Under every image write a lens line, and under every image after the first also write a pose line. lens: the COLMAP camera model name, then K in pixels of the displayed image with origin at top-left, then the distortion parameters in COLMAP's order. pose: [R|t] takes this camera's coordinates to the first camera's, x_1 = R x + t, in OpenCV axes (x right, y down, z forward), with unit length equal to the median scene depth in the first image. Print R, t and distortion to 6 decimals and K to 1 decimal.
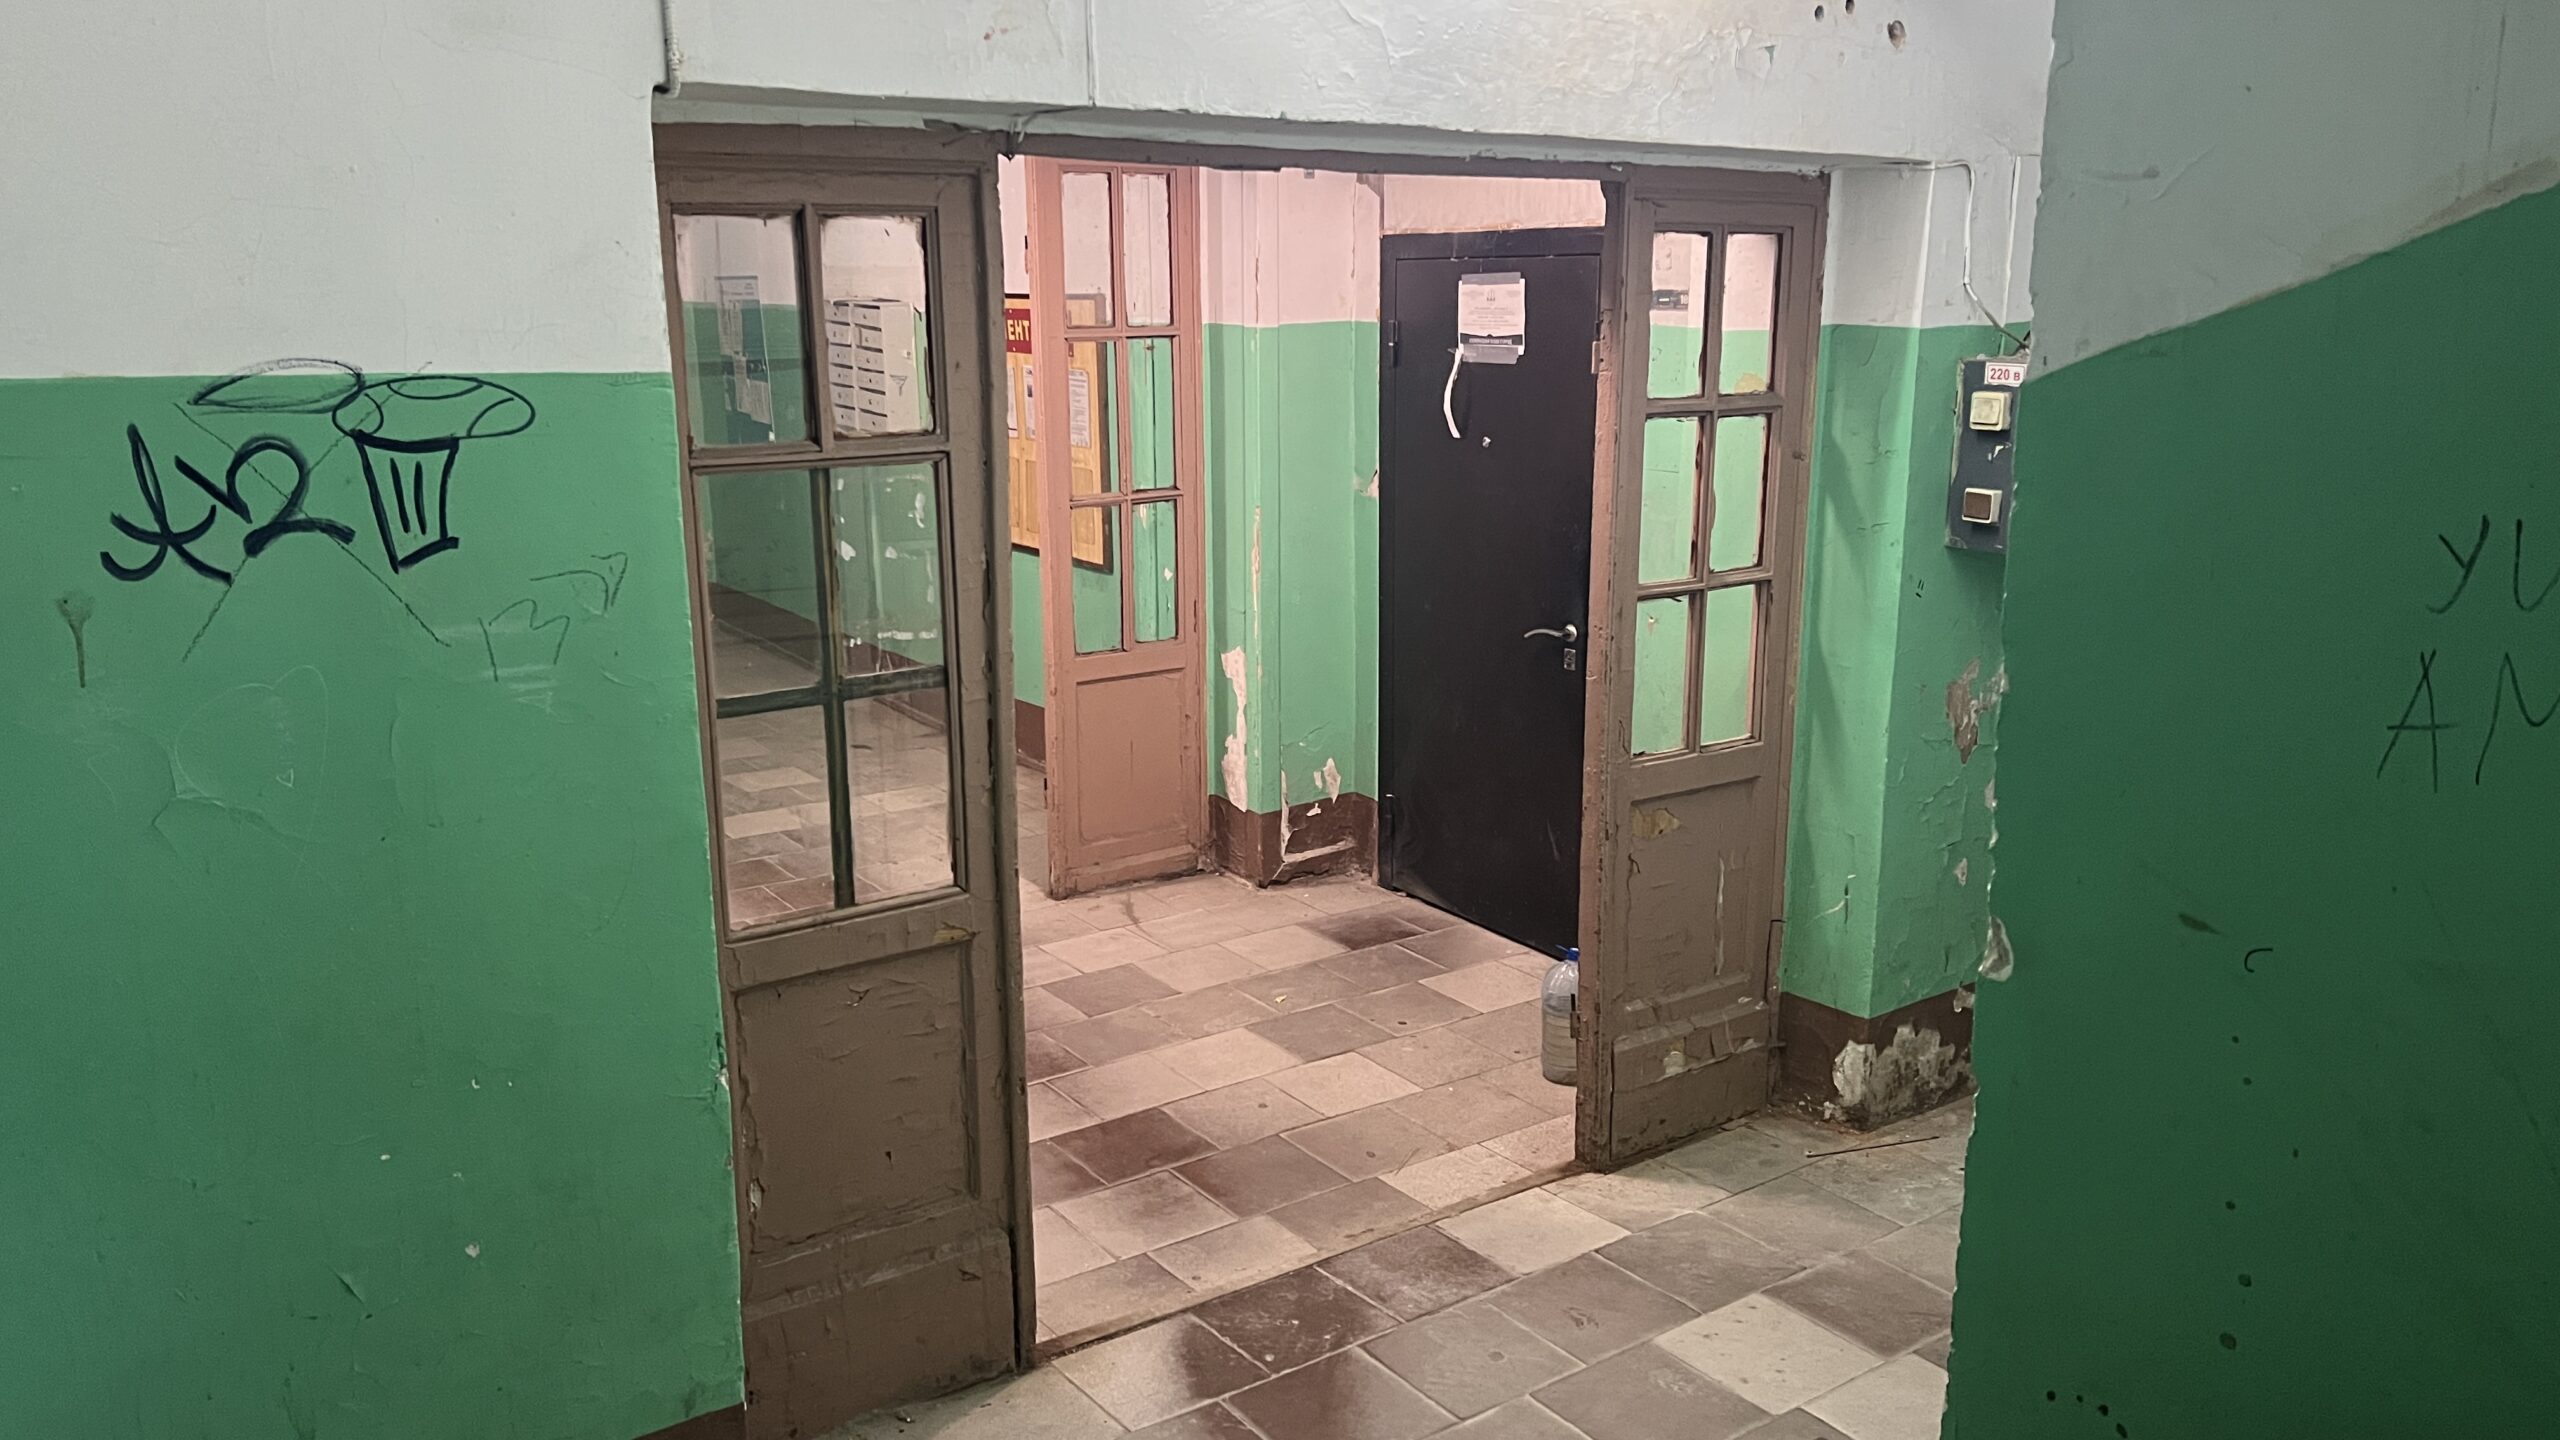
lens RADIAL K [[1895.9, 0, 1297.6], [0, 1895.9, 743.5], [0, 0, 1]] dist [0.105620, -0.191857]
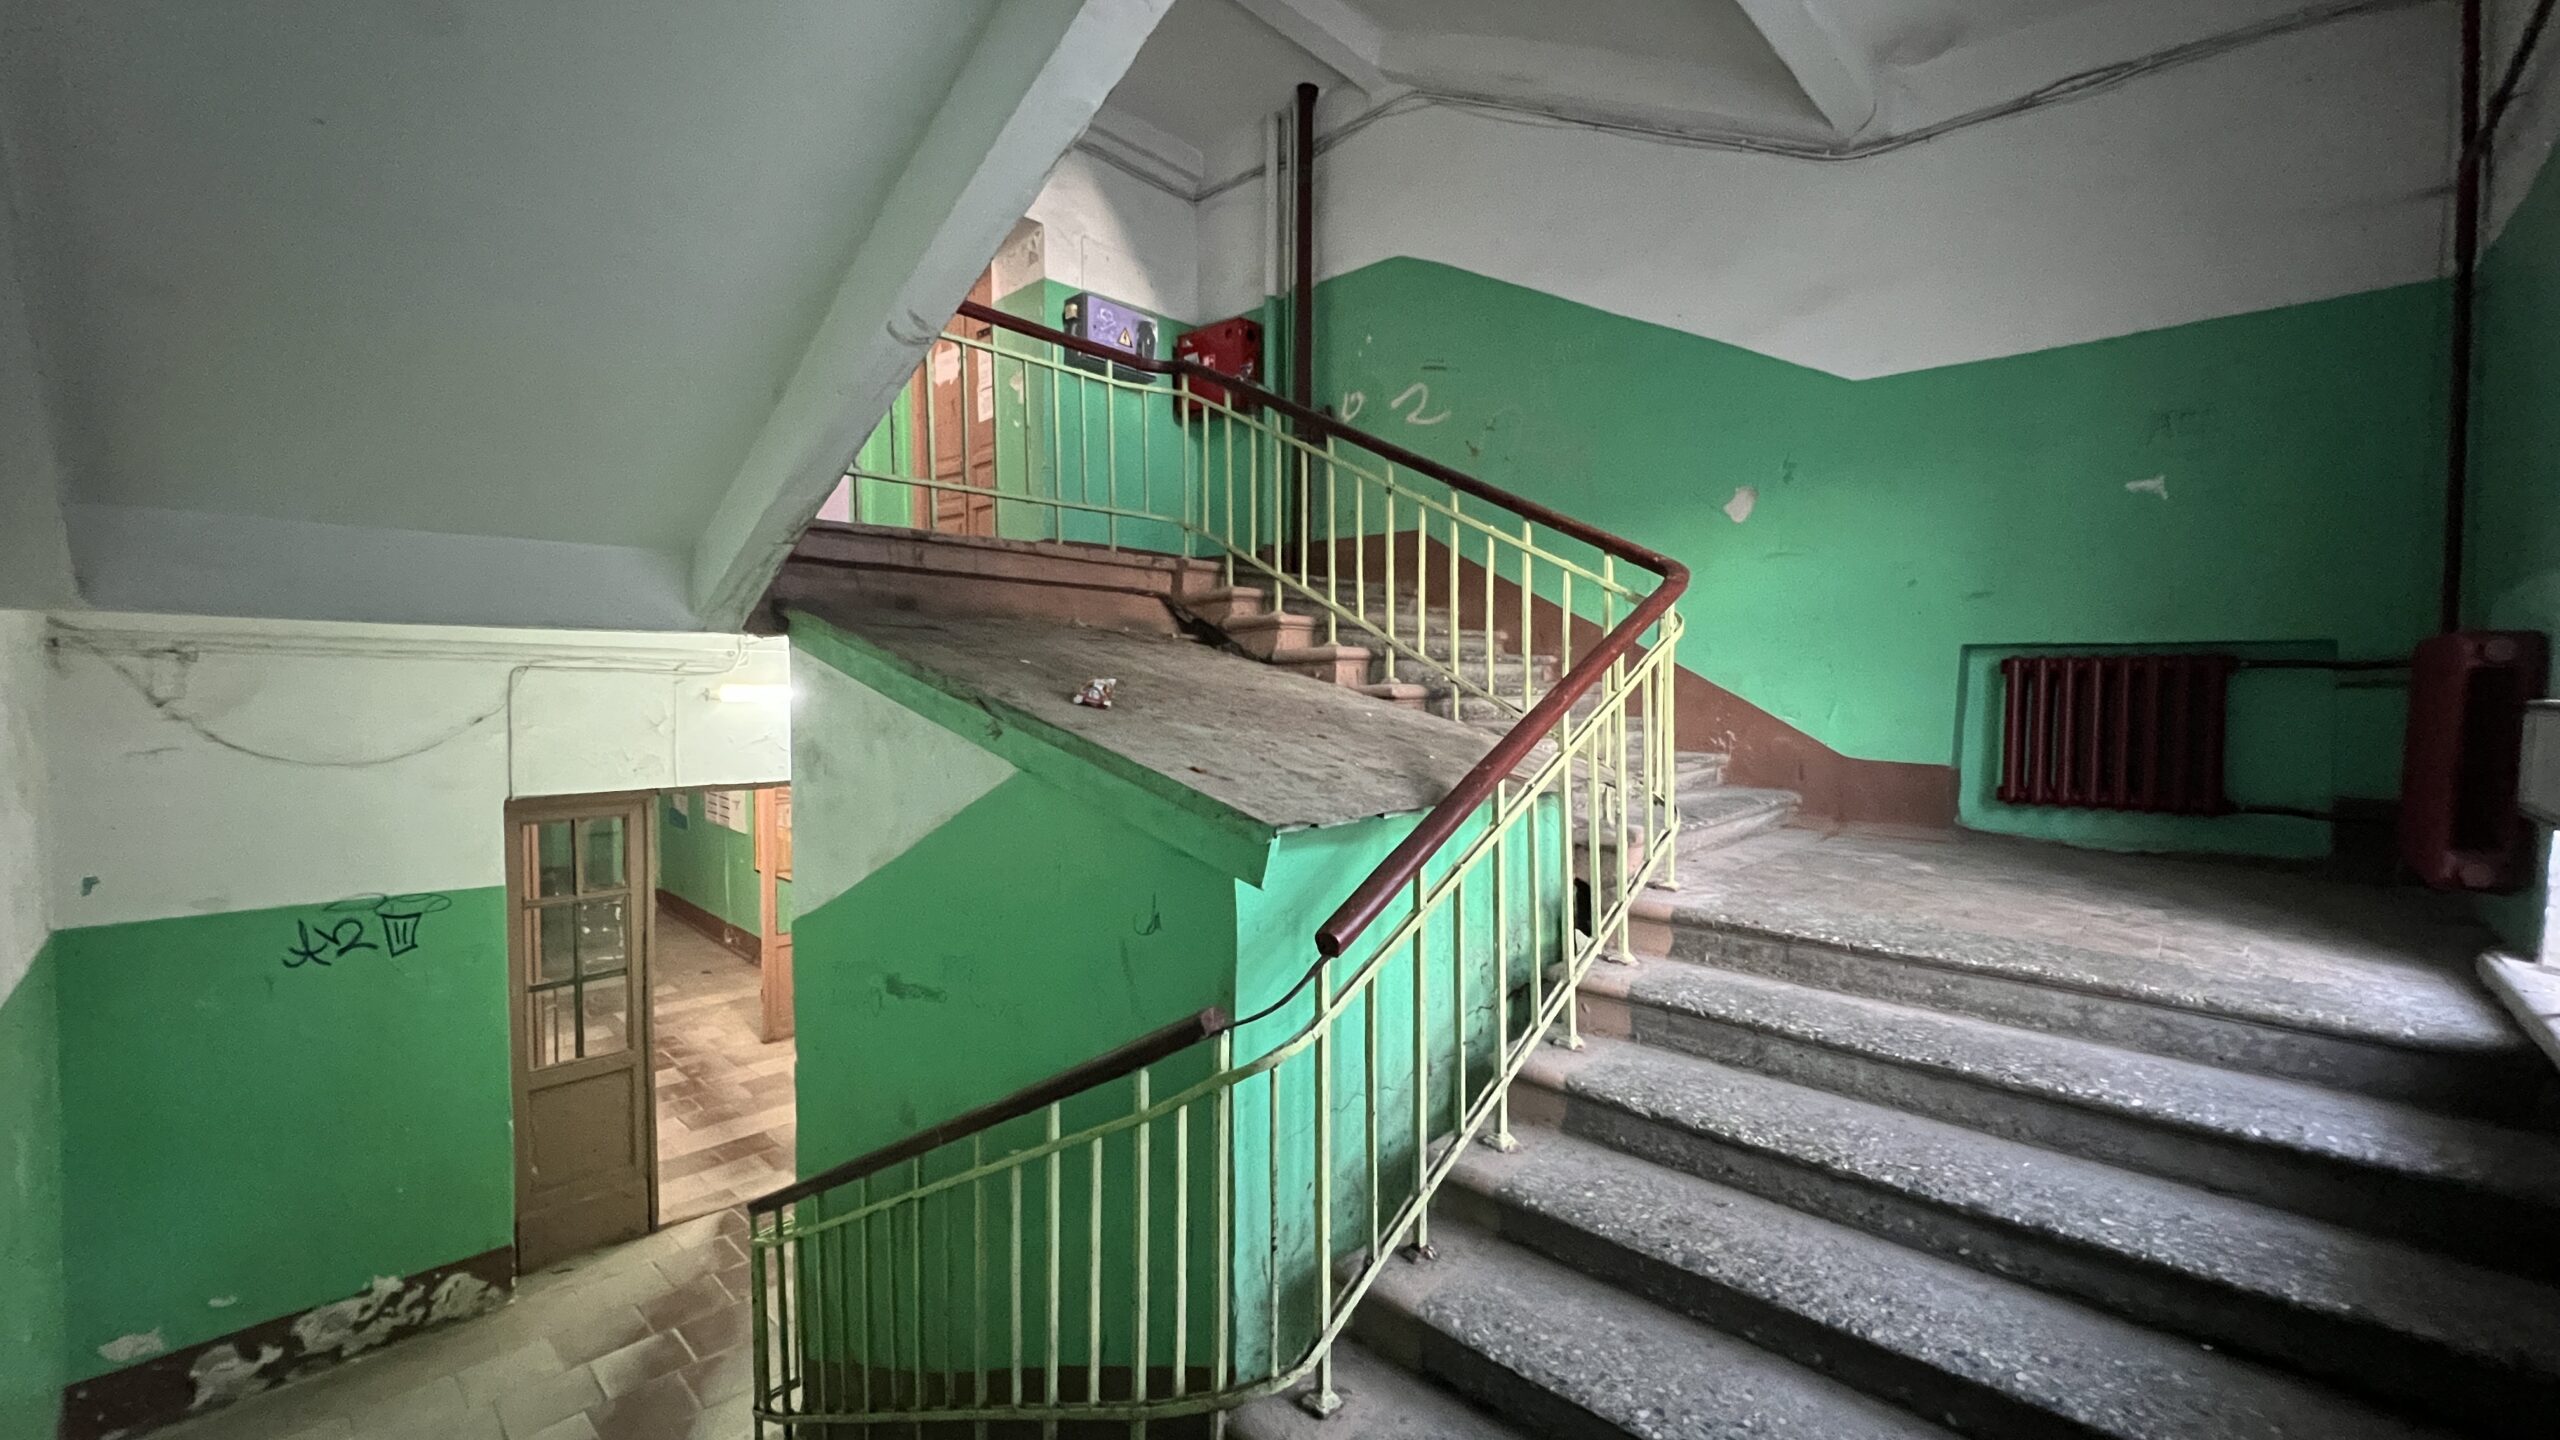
lens RADIAL K [[1023.4, 0, 1280.0], [0, 1023.4, 720.0], [0, 0, 1]] dist [-0.001608, -0.000219]
pose [[0.982155, -0.007717, 0.187913, 0.531900], [0.045095, 0.979674, -0.195463, -0.063868], [-0.182585, 0.200449, 0.962540, -0.785226]]
